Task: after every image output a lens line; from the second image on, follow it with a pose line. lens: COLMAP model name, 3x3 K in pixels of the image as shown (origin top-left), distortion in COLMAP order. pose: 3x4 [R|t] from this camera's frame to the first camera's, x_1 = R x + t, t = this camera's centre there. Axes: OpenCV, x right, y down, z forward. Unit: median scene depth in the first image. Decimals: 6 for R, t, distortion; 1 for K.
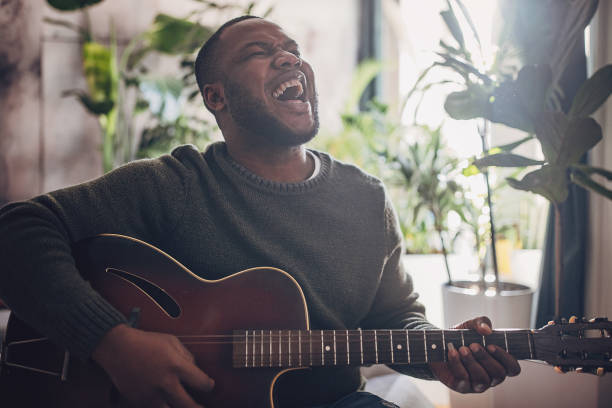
lens RADIAL K [[599.6, 0, 306.0], [0, 599.6, 204.0], [0, 0, 1]] dist [-0.004915, 0.002566]
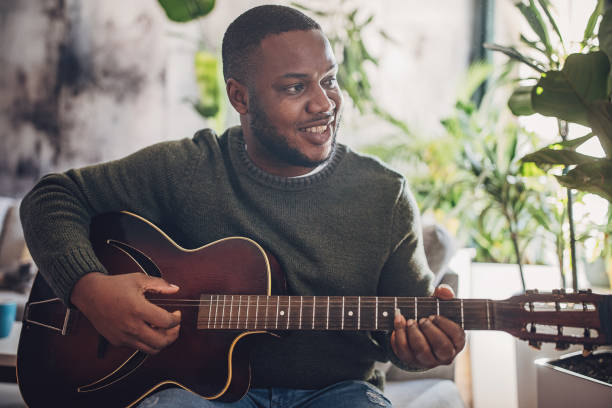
lens RADIAL K [[603.5, 0, 303.9], [0, 603.5, 213.3], [0, 0, 1]] dist [-0.009229, -0.004848]
pose [[0.967680, 0.038039, -0.249295, 0.144673], [-0.040814, 0.999149, -0.005971, 0.028642], [0.248856, 0.015953, 0.968409, -0.001855]]
